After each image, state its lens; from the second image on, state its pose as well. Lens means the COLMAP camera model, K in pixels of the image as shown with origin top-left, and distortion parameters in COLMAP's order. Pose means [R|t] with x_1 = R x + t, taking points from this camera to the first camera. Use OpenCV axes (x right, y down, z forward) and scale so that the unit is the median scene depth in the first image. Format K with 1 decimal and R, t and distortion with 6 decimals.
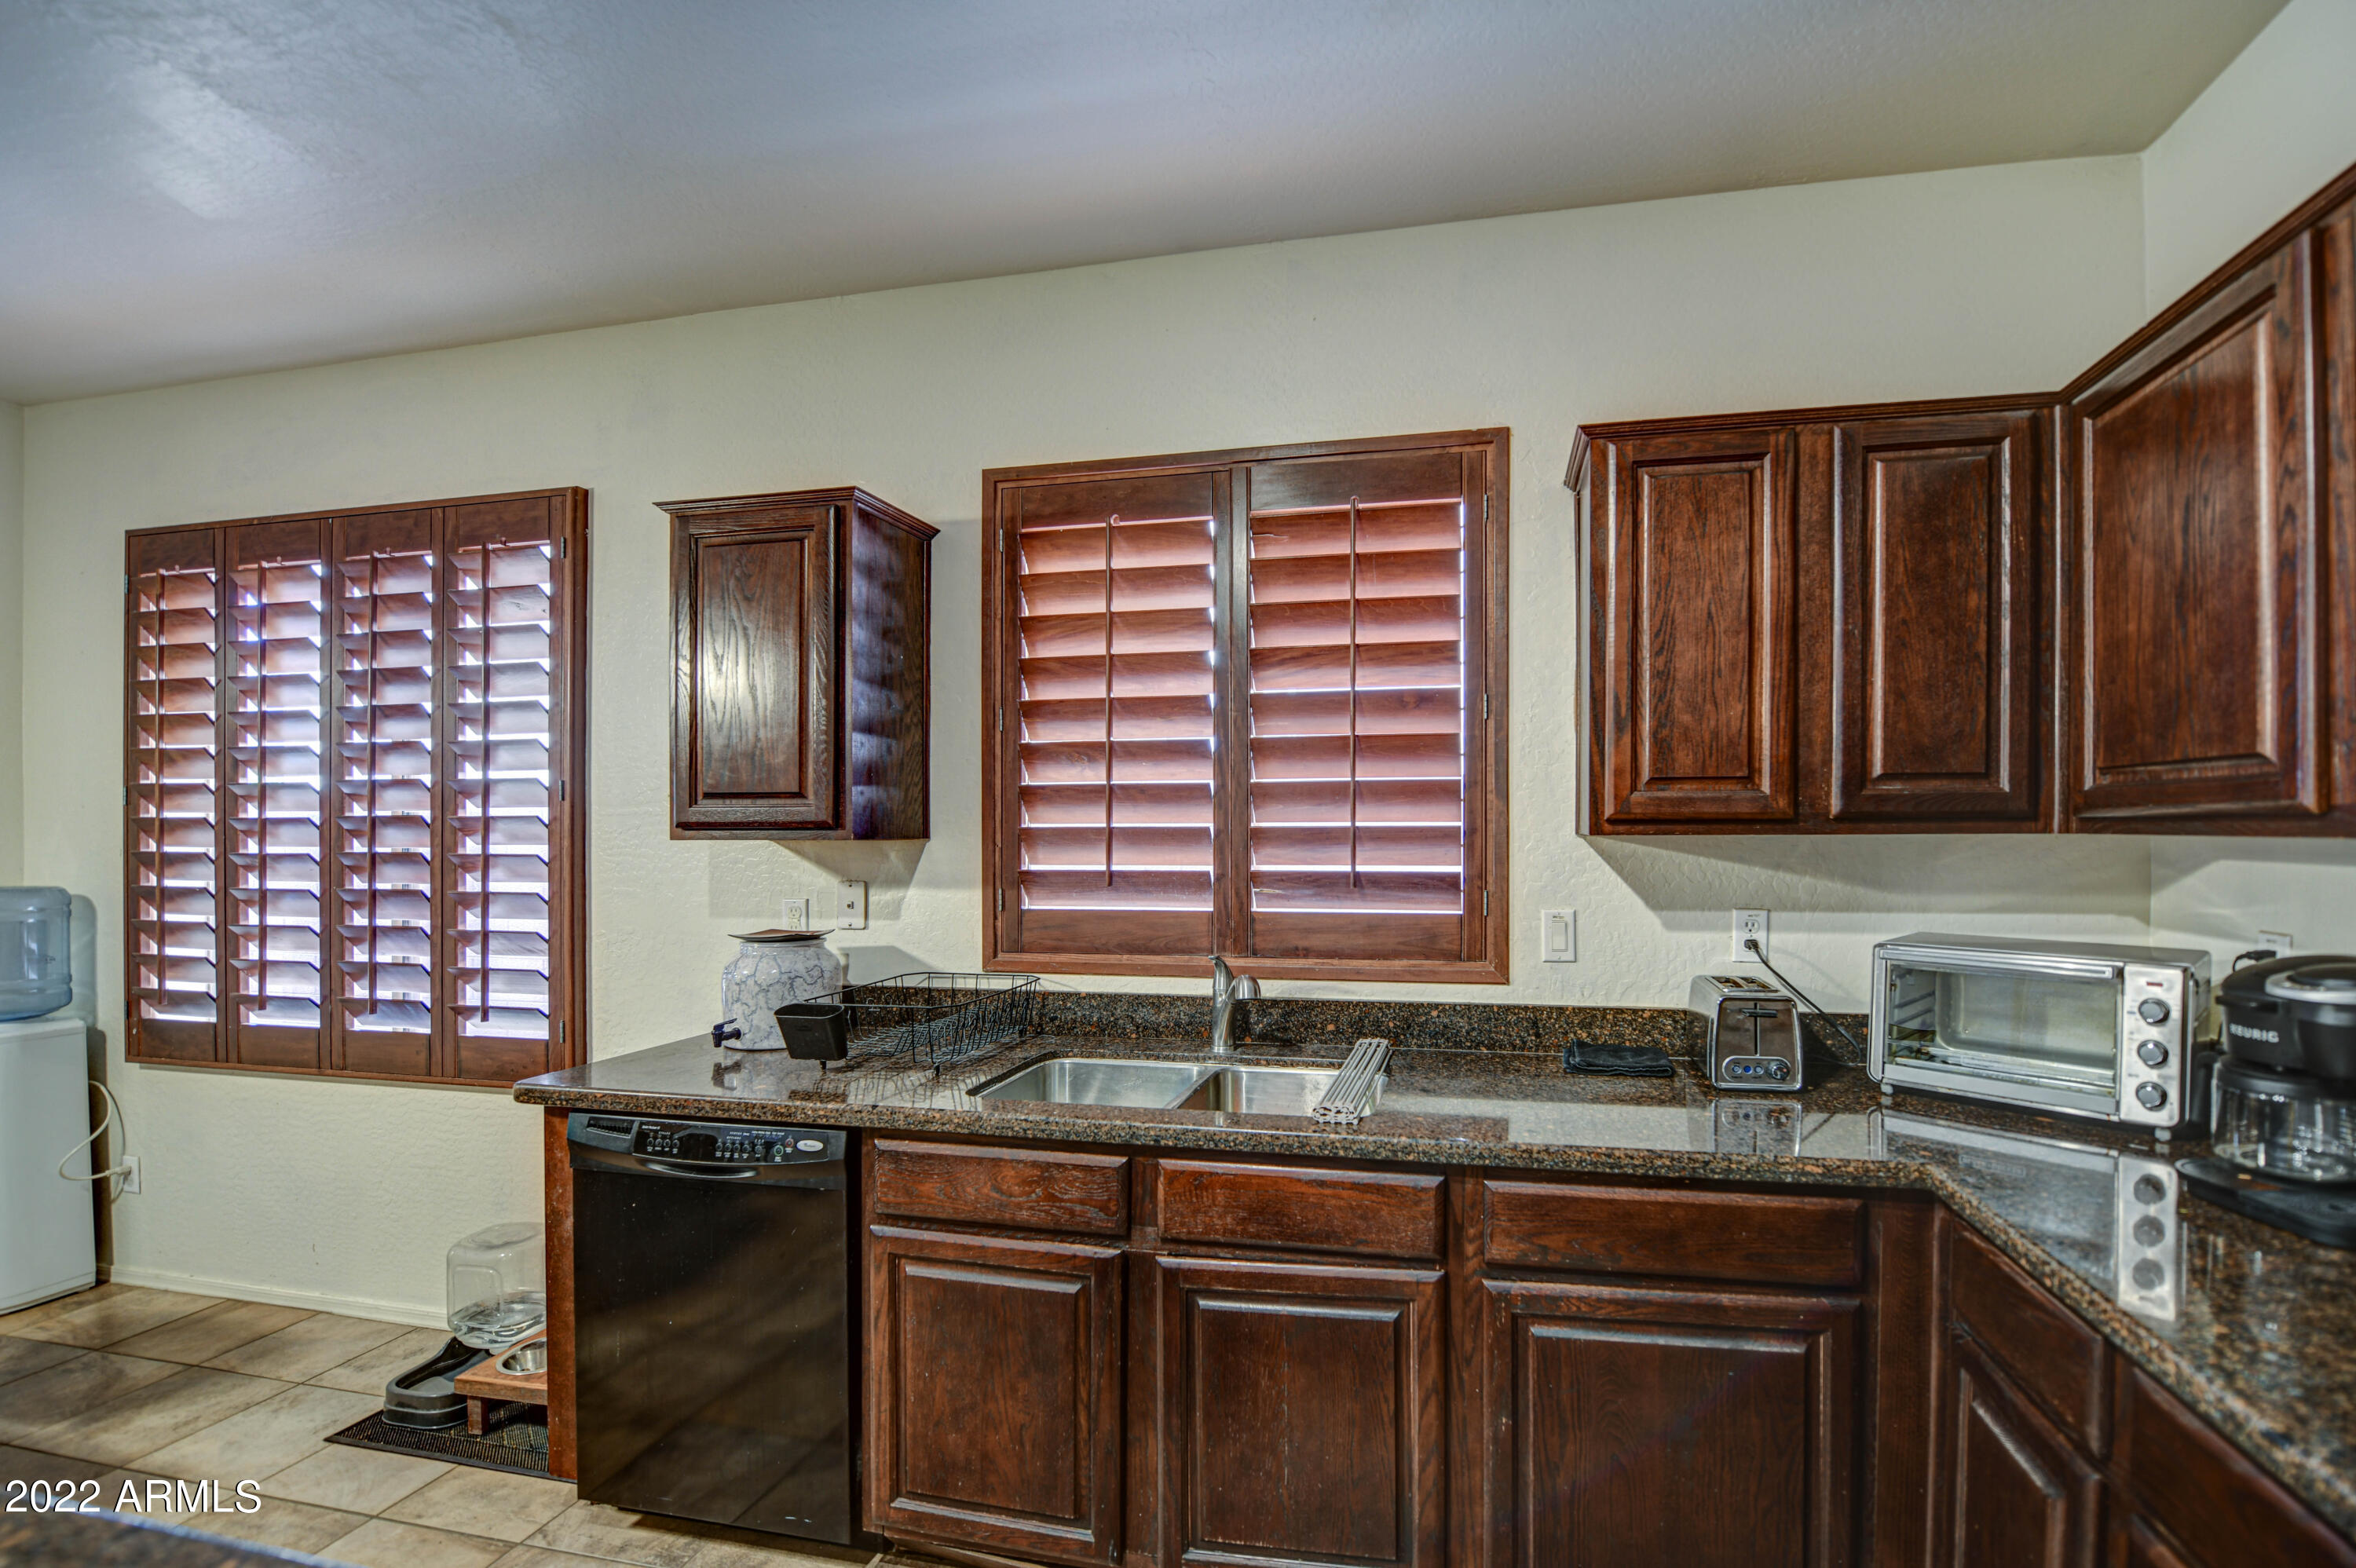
lens RADIAL K [[968.6, 0, 1301.3], [0, 968.6, 845.3], [0, 0, 1]] dist [-0.012268, -0.003337]
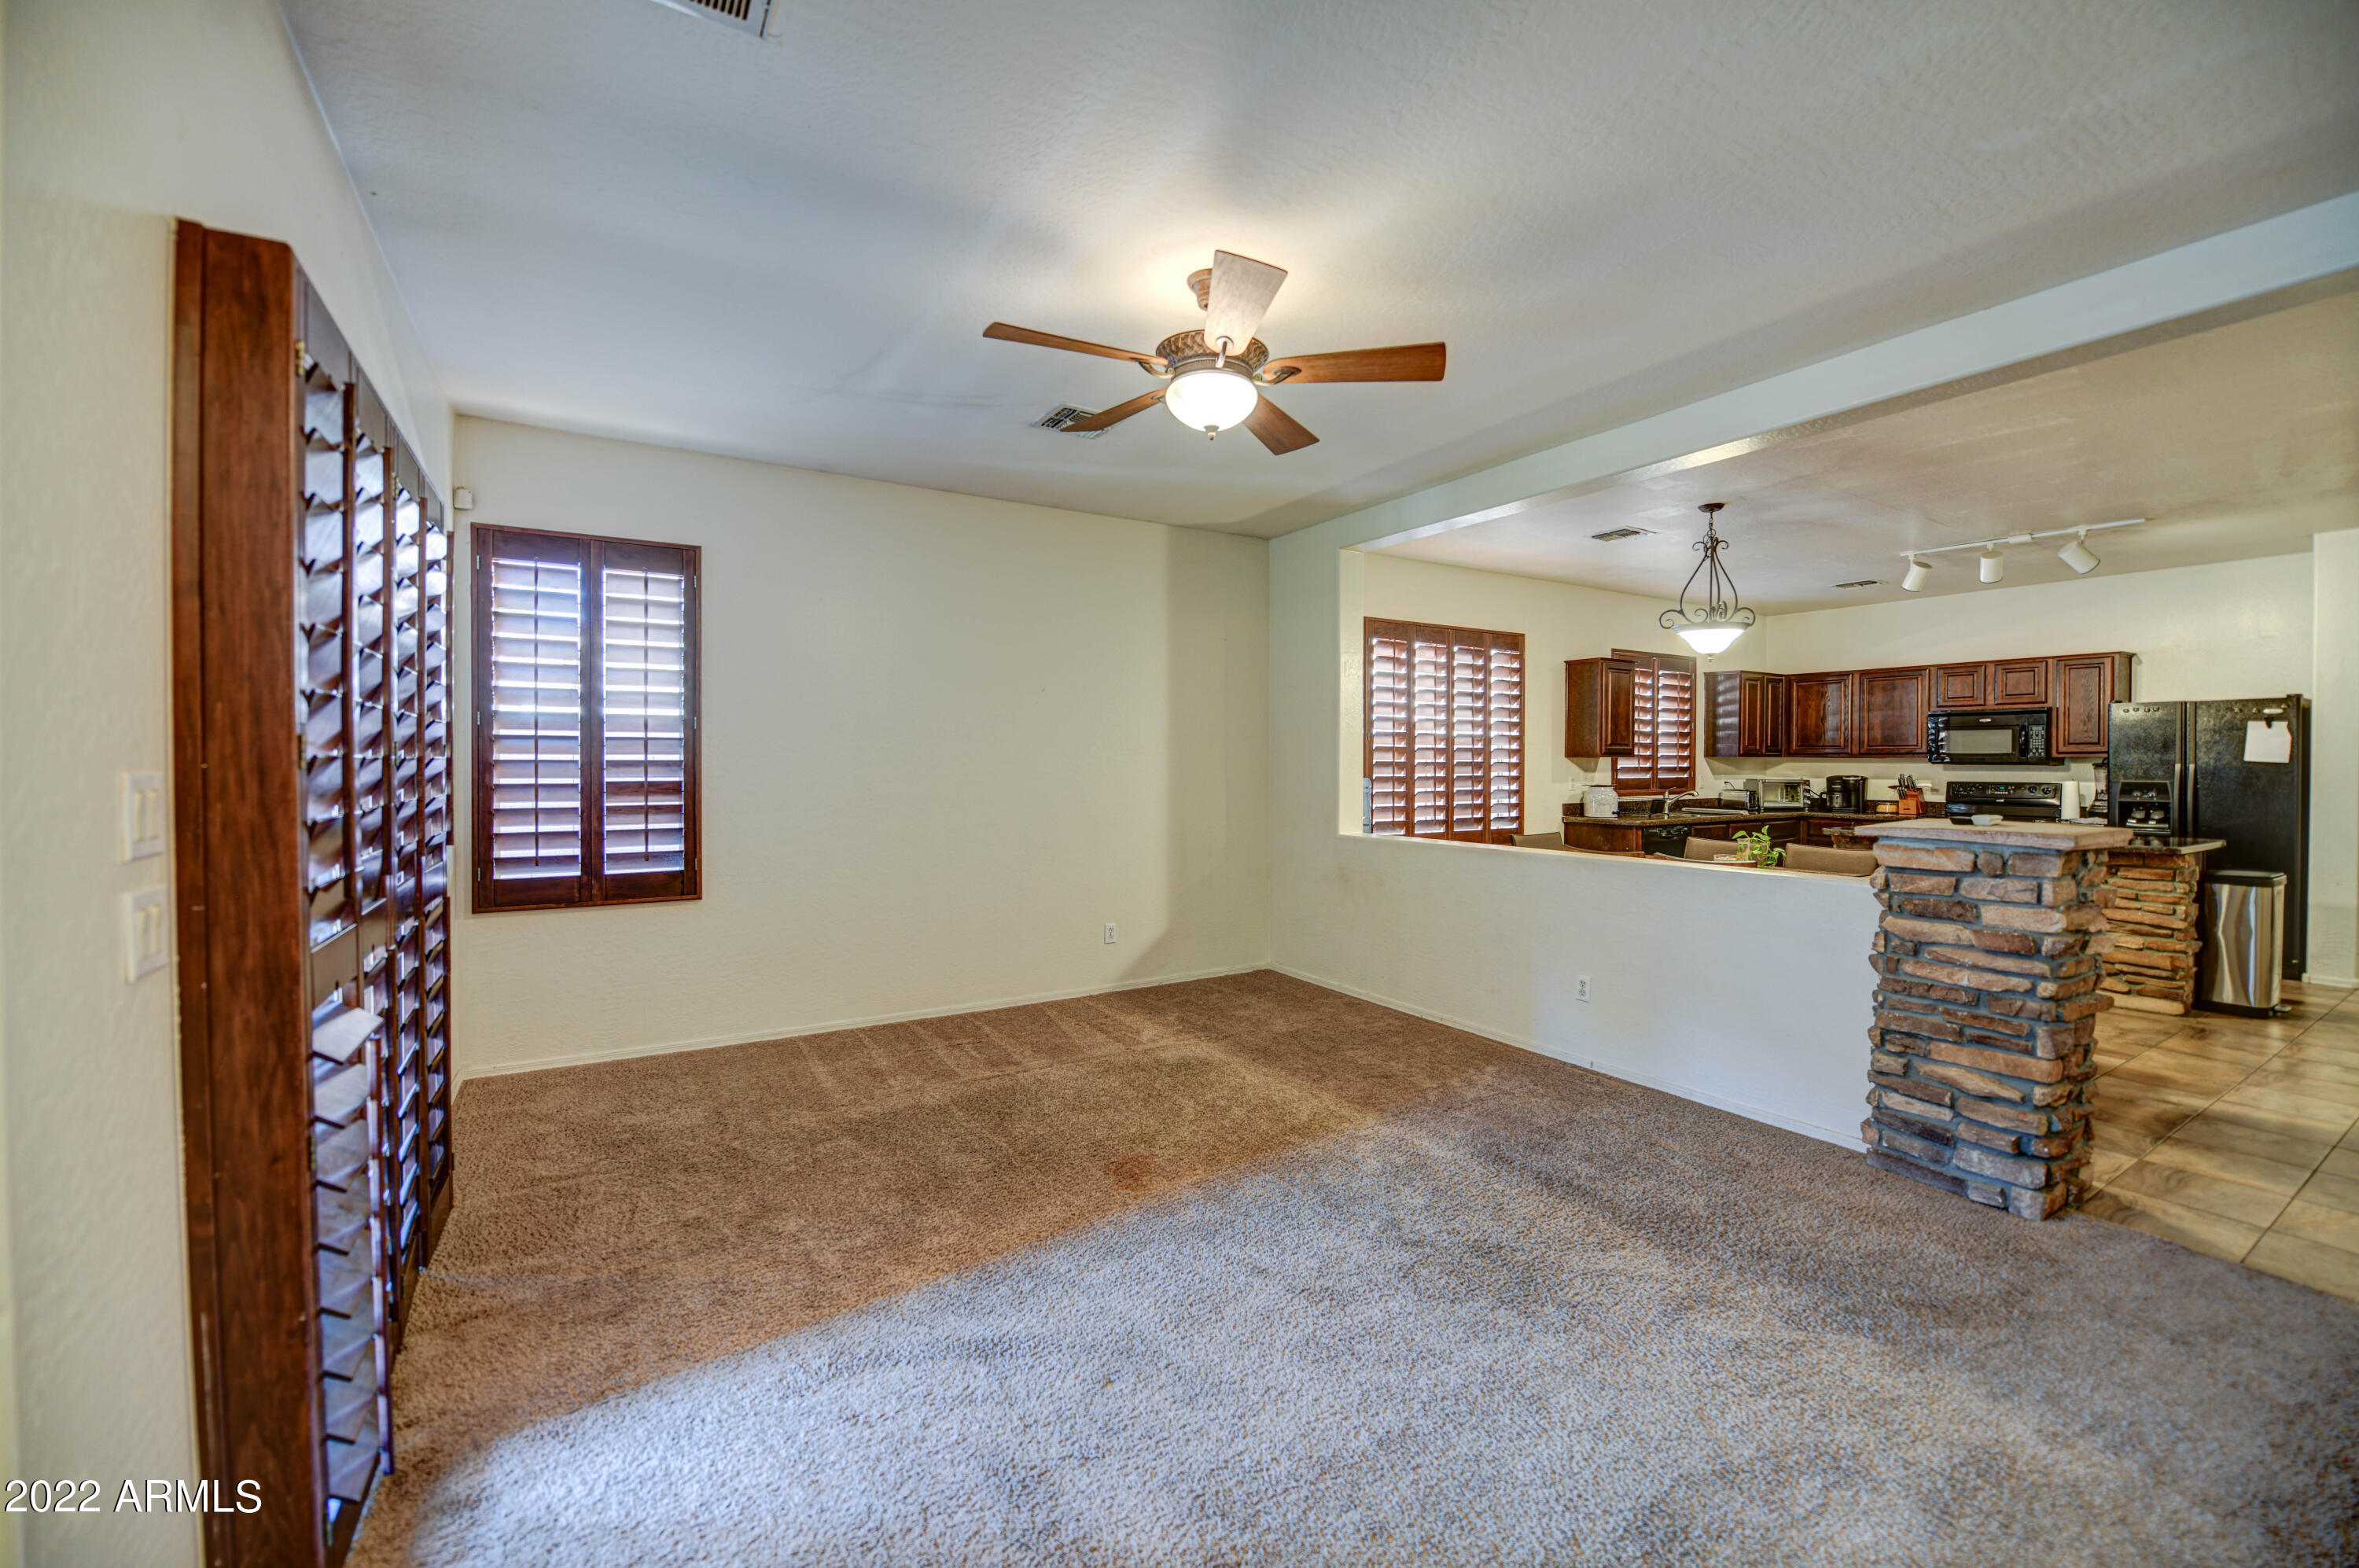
lens RADIAL K [[933.6, 0, 1193.3], [0, 933.6, 764.6], [0, 0, 1]] dist [-0.019759, -0.000977]
pose [[0.734991, -0.000730, 0.678077, -4.024201], [0.003922, 0.999987, -0.003176, 0.026652], [-0.678066, 0.004994, 0.734984, -0.435116]]
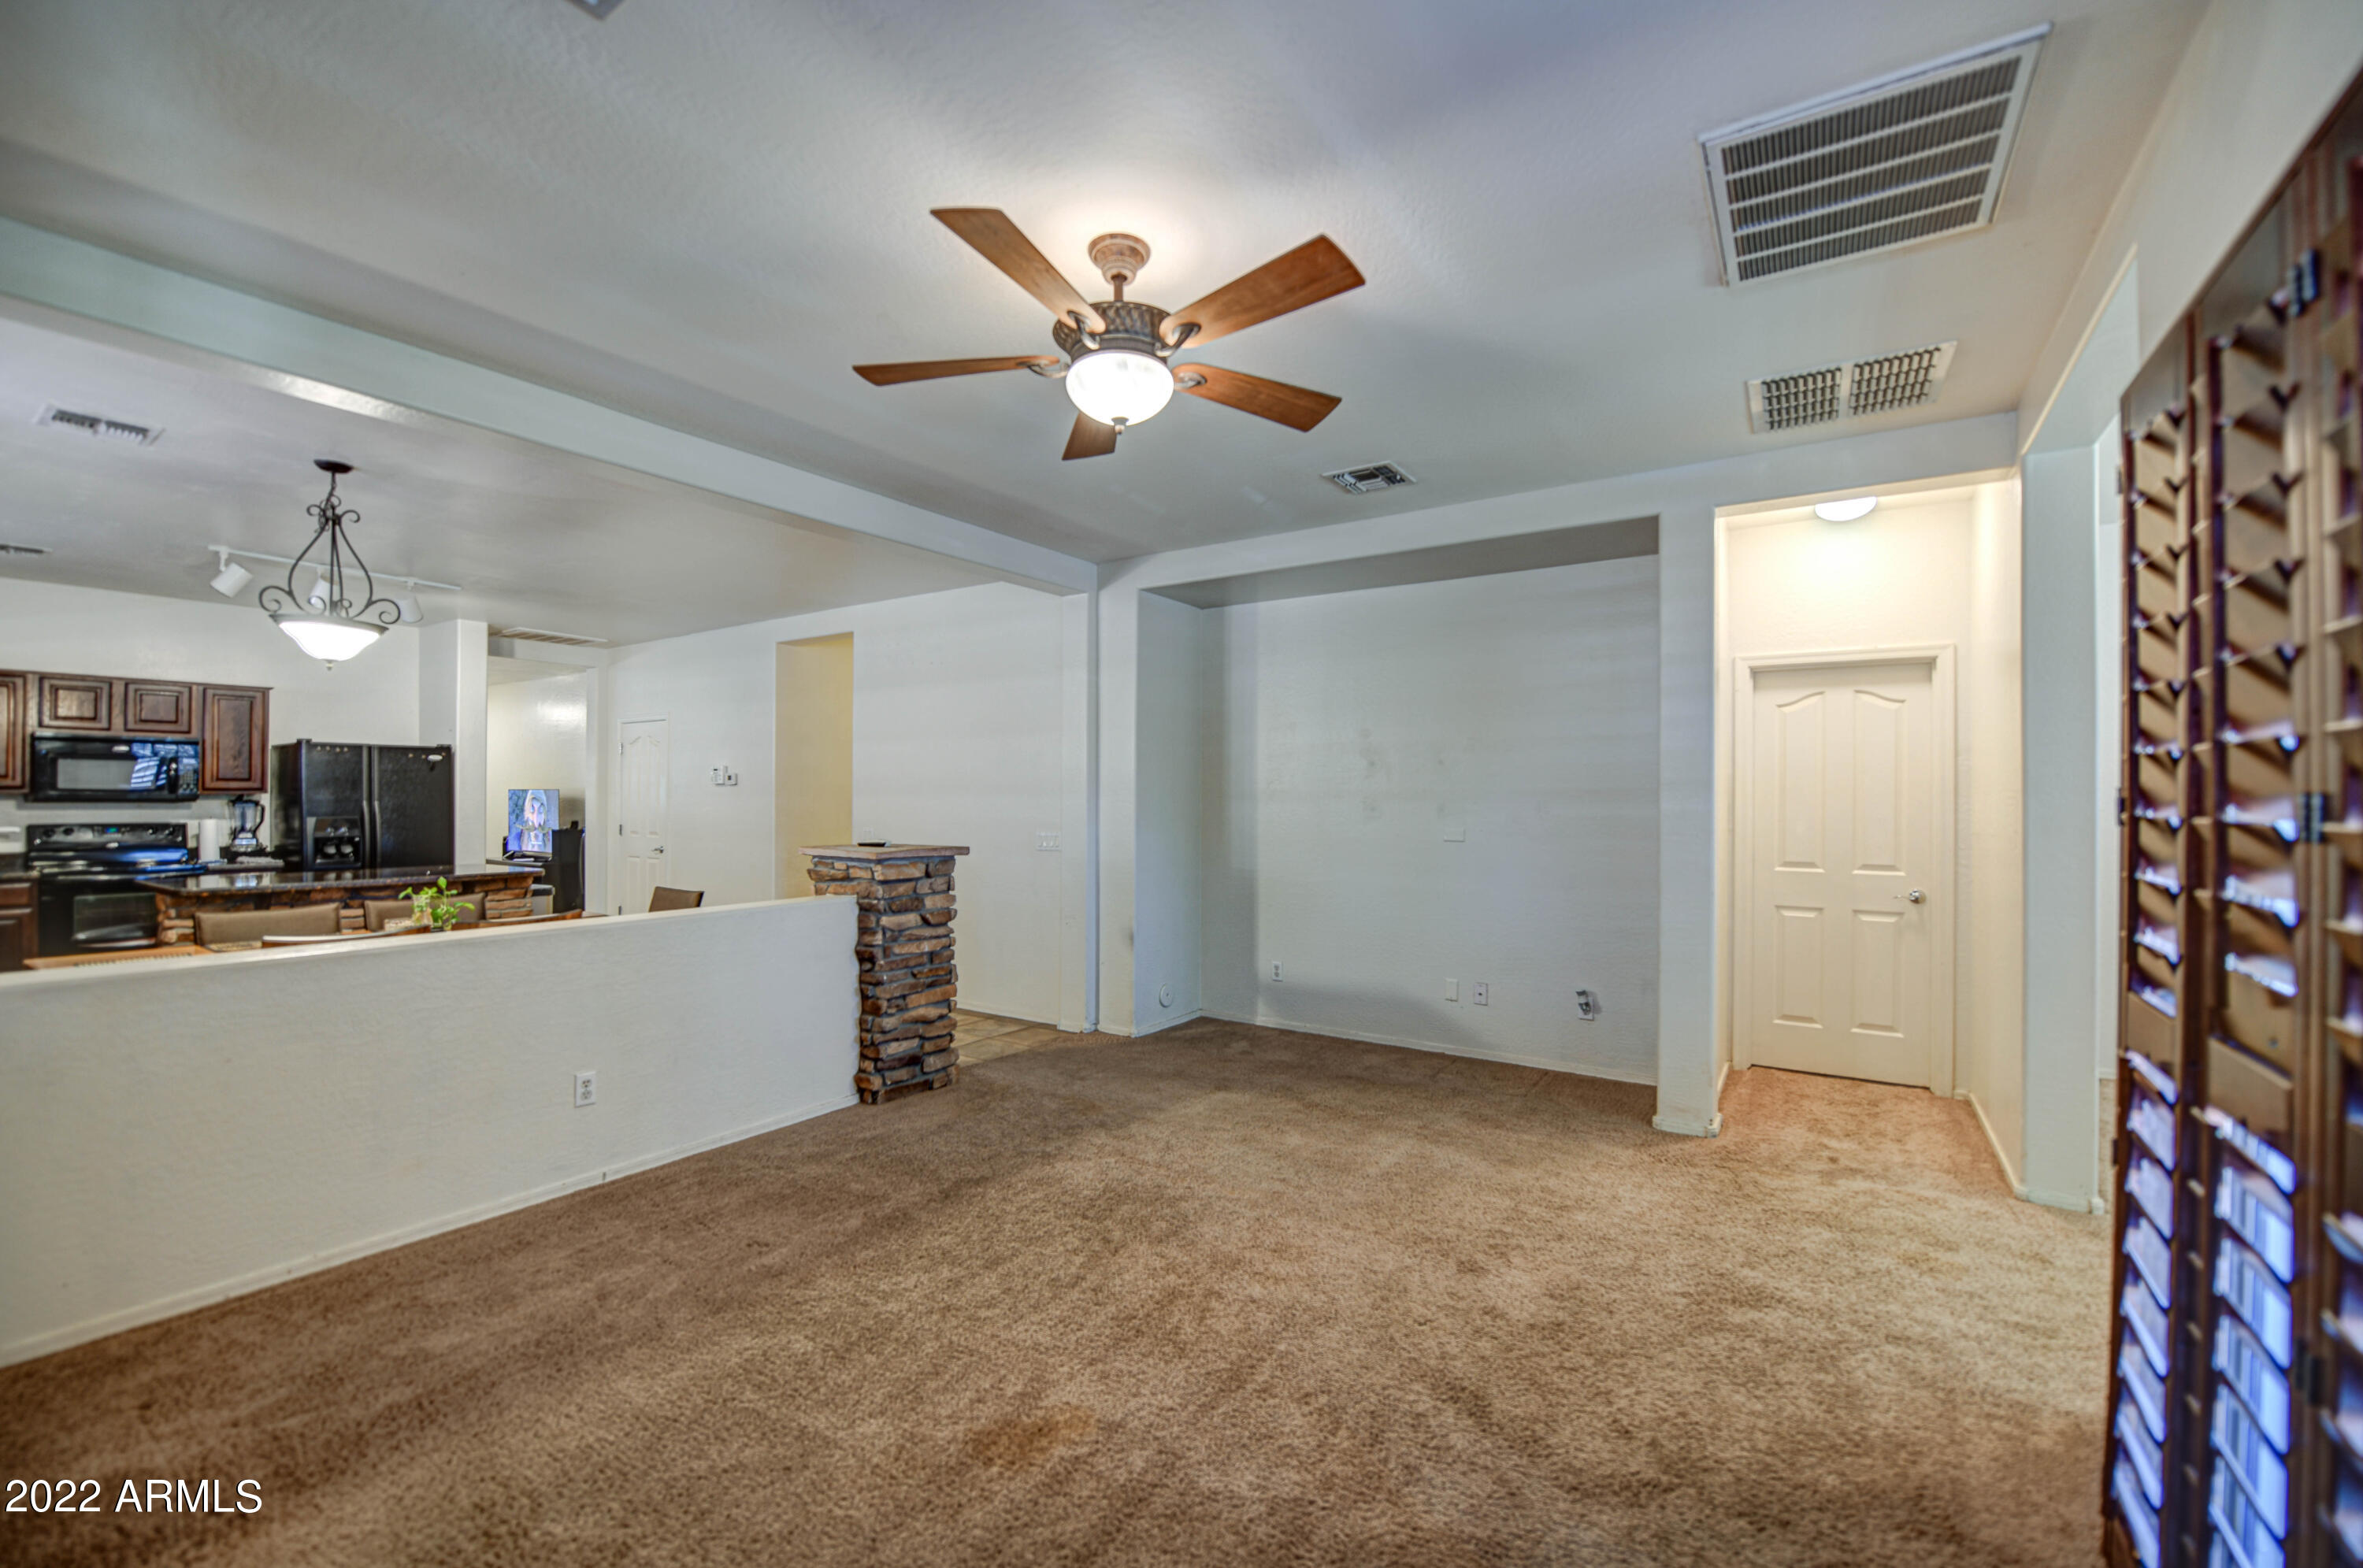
lens RADIAL K [[971.5, 0, 1178.2], [0, 971.5, 794.6], [0, 0, 1]] dist [-0.012268, -0.003337]
pose [[-0.917887, 0.000015, 0.396842, -3.658482], [0.002170, 0.999985, 0.004982, -0.003908], [-0.396836, 0.005434, -0.917873, 1.459486]]
